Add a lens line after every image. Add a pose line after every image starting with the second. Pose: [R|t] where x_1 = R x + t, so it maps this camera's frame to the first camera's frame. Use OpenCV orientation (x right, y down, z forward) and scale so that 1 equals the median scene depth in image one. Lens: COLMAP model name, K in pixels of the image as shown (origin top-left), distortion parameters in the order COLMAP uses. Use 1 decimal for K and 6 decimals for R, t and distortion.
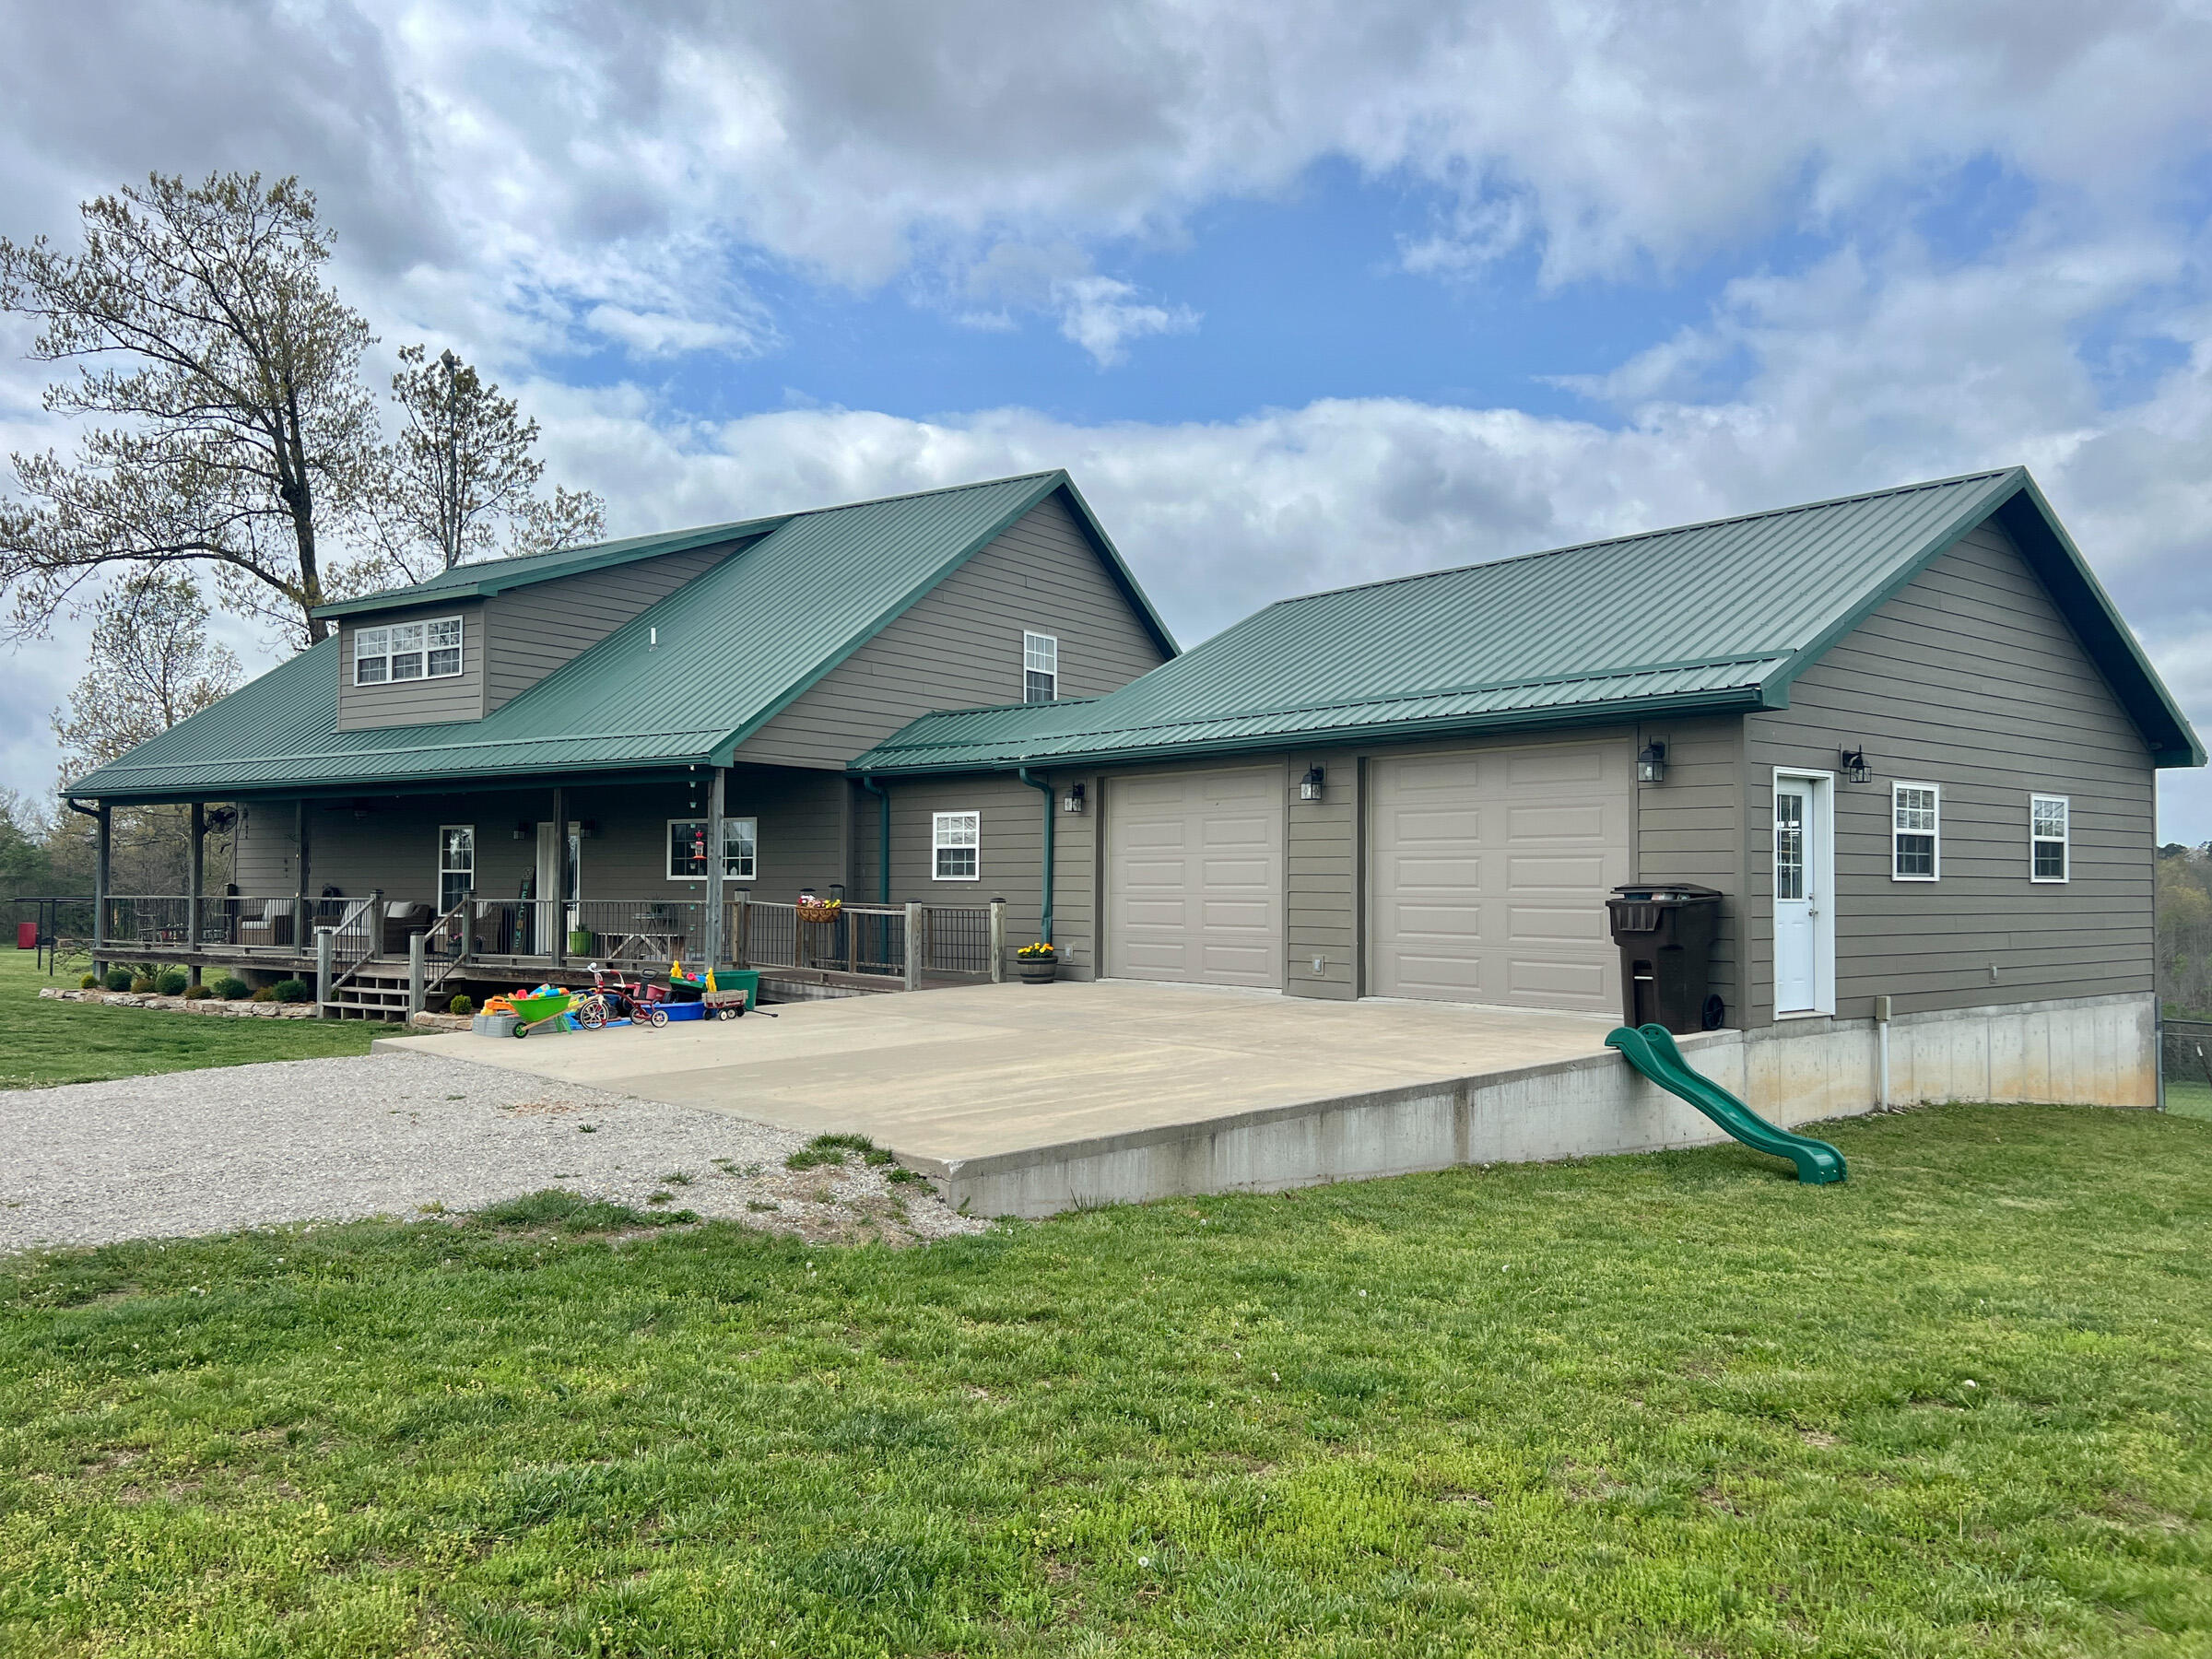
lens RADIAL K [[1715.1, 0, 1105.2], [0, 1715.1, 839.8], [0, 0, 1]] dist [0.000255, -0.013759]
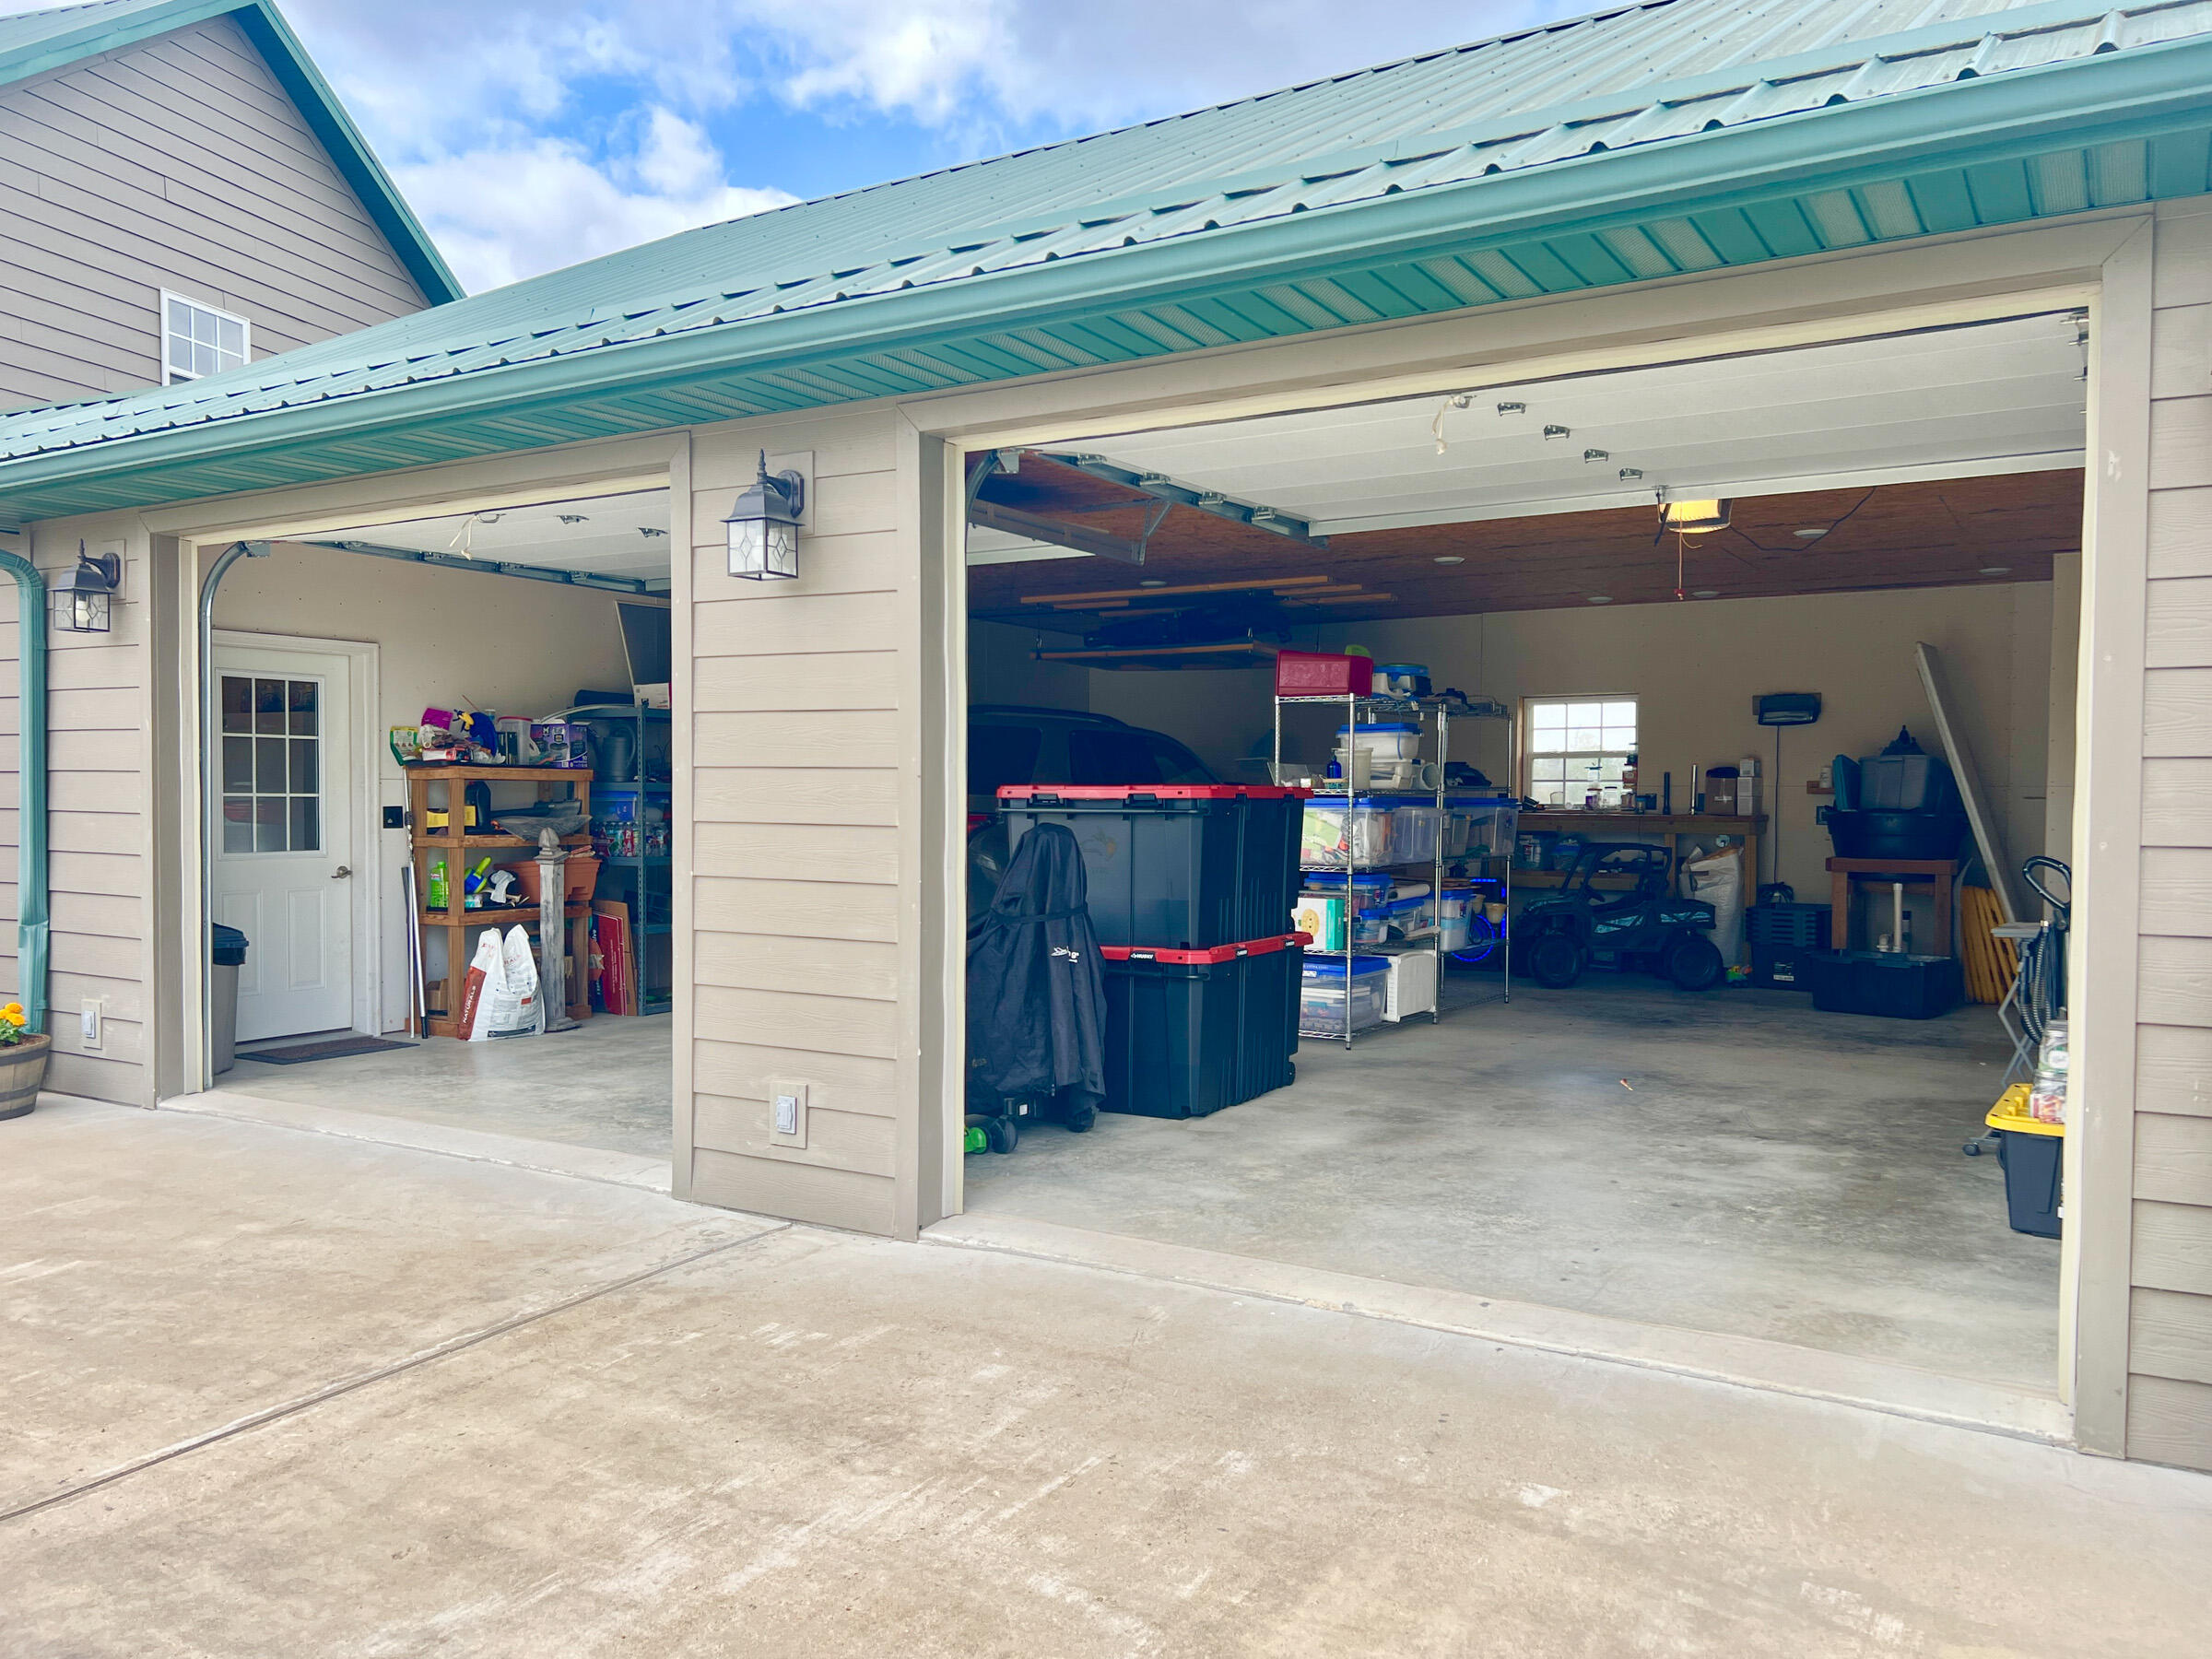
lens RADIAL K [[1715.1, 0, 1105.2], [0, 1715.1, 839.8], [0, 0, 1]] dist [0.000255, -0.013759]
pose [[0.950376, -0.011407, 0.310895, 0.052050], [-0.007084, 0.998275, 0.058282, 0.003378], [-0.311024, -0.057592, 0.948656, 0.434587]]
